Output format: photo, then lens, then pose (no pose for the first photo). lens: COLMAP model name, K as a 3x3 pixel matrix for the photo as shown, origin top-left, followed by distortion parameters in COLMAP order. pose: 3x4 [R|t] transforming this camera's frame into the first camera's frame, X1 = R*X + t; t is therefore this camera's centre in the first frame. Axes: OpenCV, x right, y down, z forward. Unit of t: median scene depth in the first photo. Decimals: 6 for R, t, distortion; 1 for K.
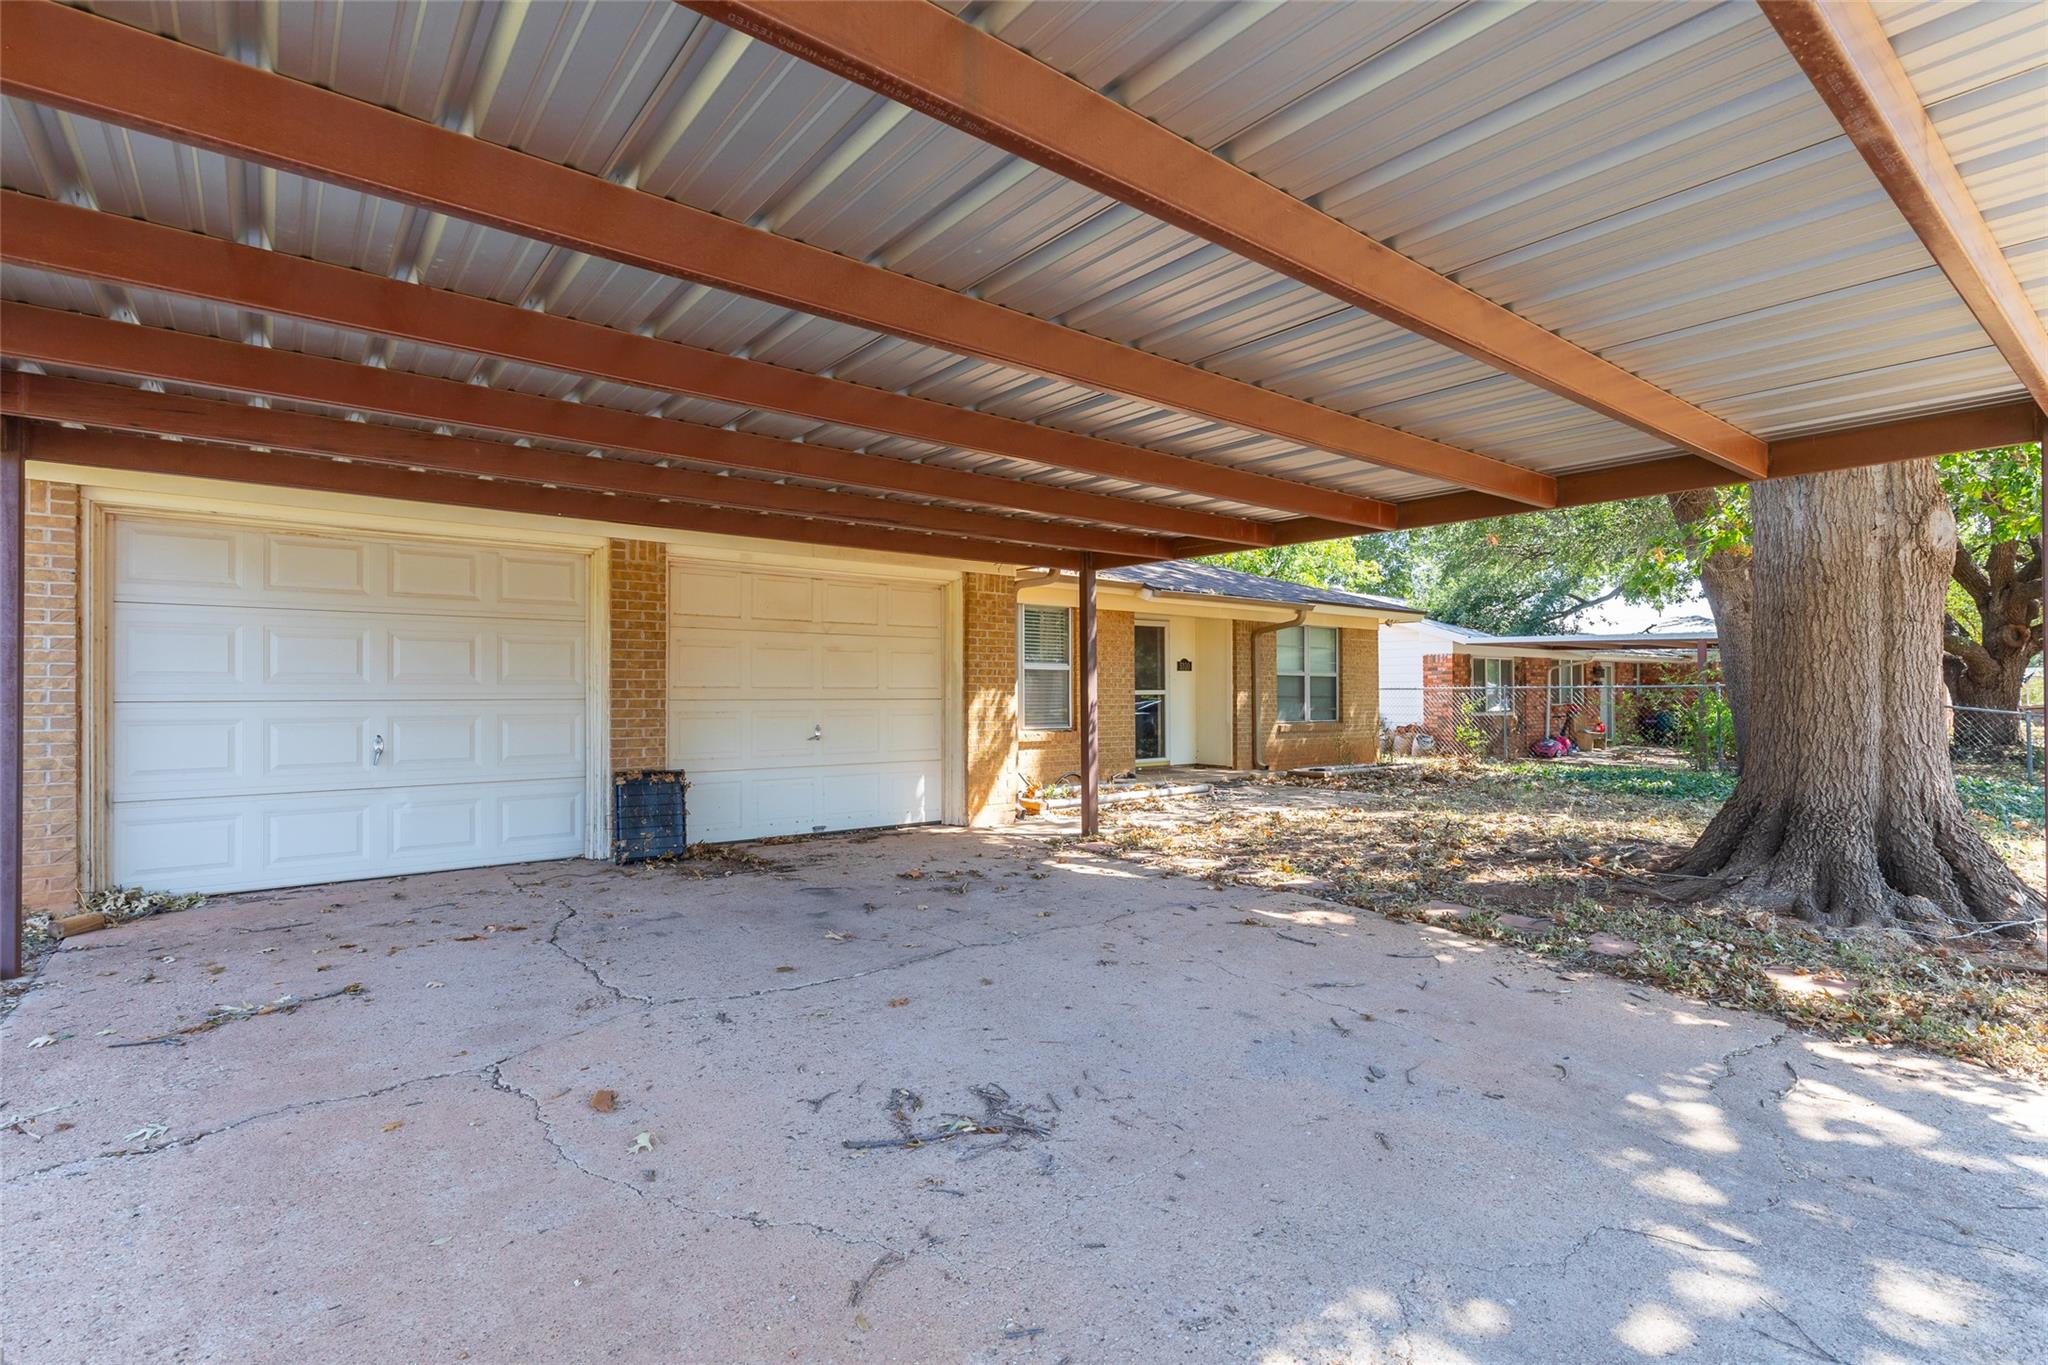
lens RADIAL K [[927.0, 0, 1023.1], [0, 927.0, 686.3], [0, 0, 1]] dist [-0.001964, 0.000436]
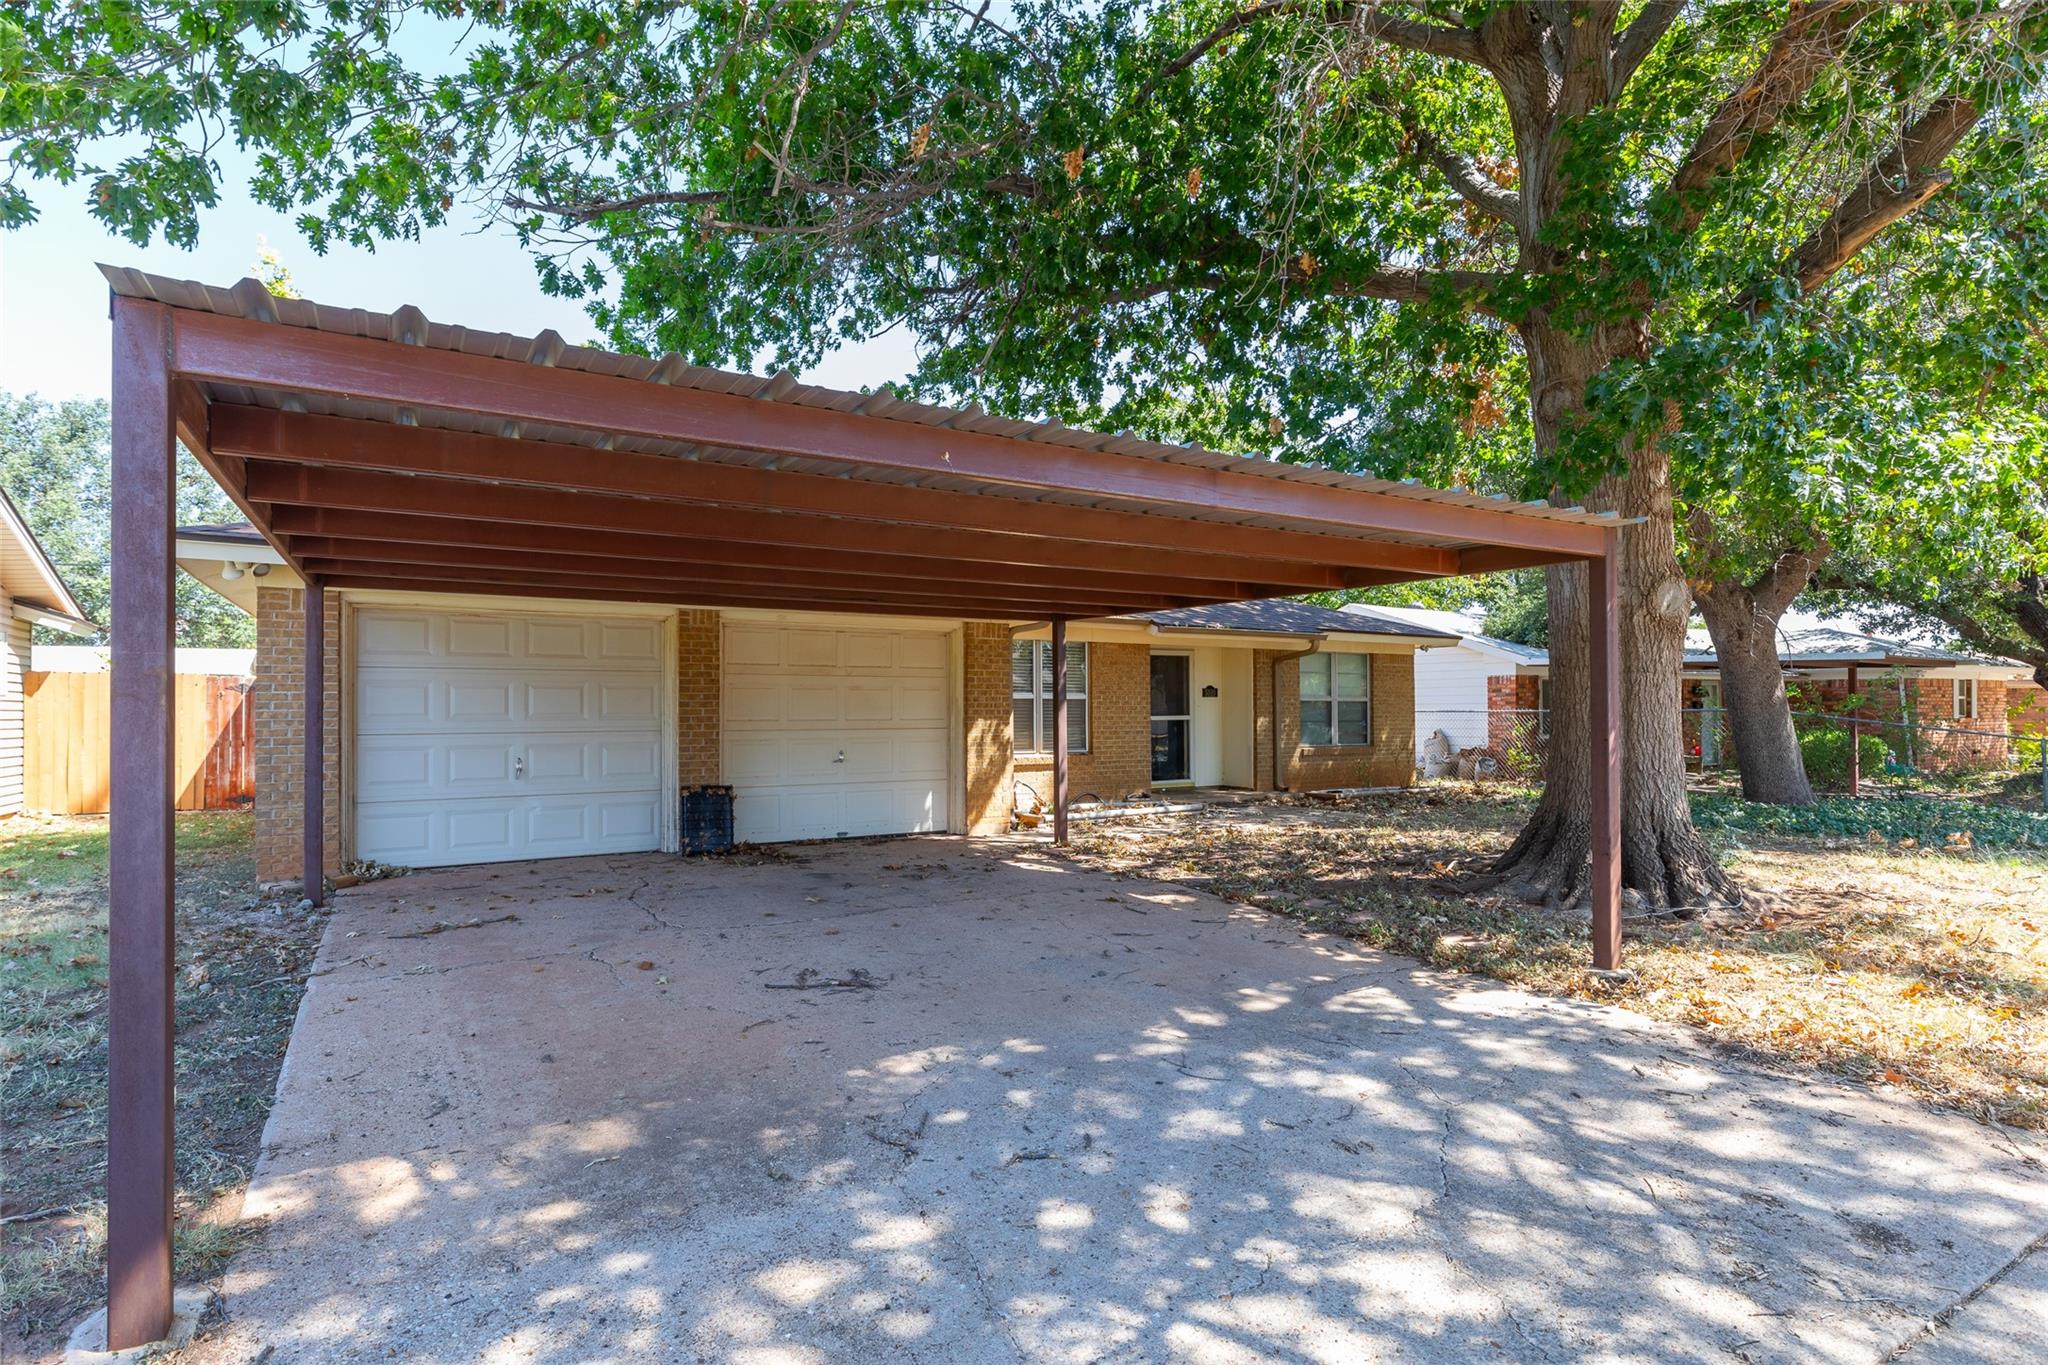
lens RADIAL K [[1082.5, 0, 1024.0], [0, 1082.5, 682.5], [0, 0, 1]] dist [-0.014240, 0.000070]
pose [[0.988432, -0.006792, -0.151514, 0.268072], [0.004799, 0.999897, -0.013514, -0.031102], [0.151590, 0.012630, 0.988363, -0.436544]]
